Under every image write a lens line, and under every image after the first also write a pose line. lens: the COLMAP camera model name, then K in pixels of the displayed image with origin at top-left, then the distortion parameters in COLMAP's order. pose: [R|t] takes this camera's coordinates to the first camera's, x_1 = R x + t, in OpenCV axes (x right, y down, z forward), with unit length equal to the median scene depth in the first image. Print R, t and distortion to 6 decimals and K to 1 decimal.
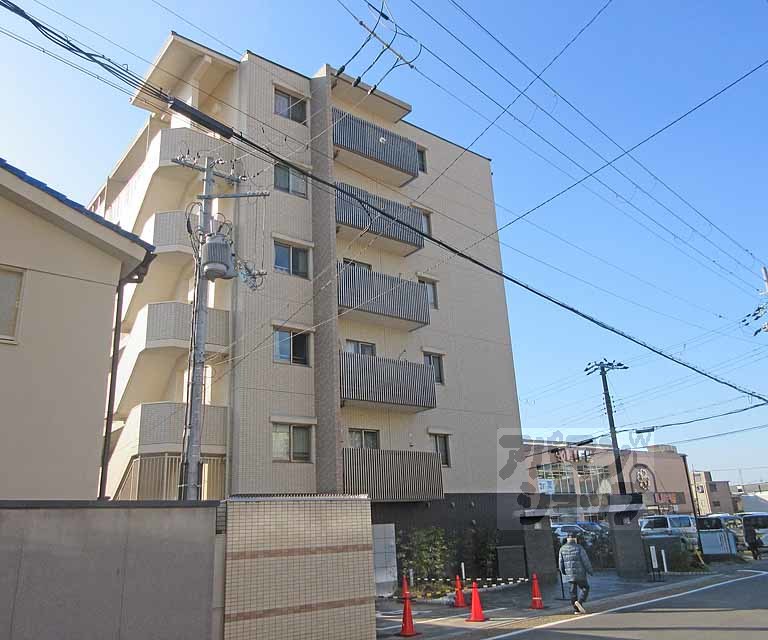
lens RADIAL K [[647.7, 0, 384.0], [0, 647.7, 320.0], [0, 0, 1]] dist [-0.003454, -0.002904]
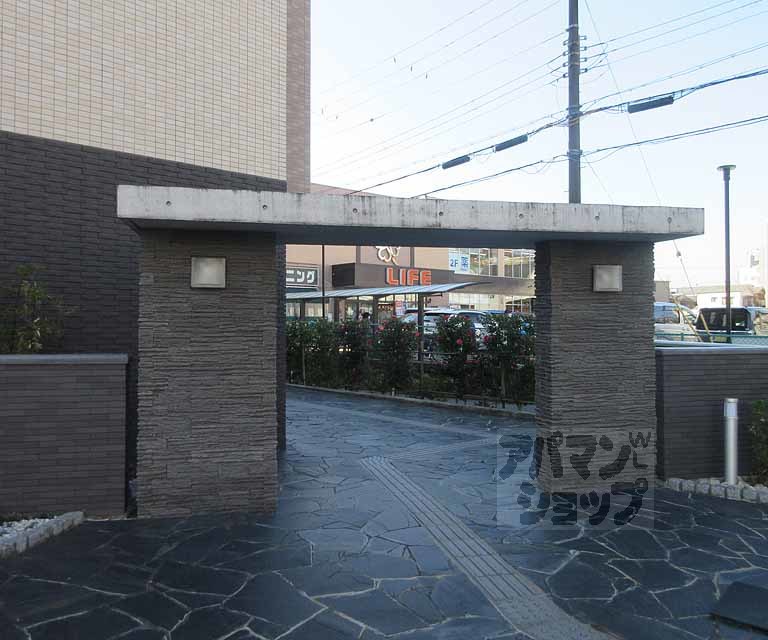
lens RADIAL K [[647.7, 0, 384.0], [0, 647.7, 320.0], [0, 0, 1]] dist [-0.003454, -0.002904]
pose [[0.994332, 0.052340, 0.092545, 0.187479], [-0.078746, 0.947384, 0.310262, 0.178285], [-0.071437, -0.315791, 0.946136, 0.536327]]
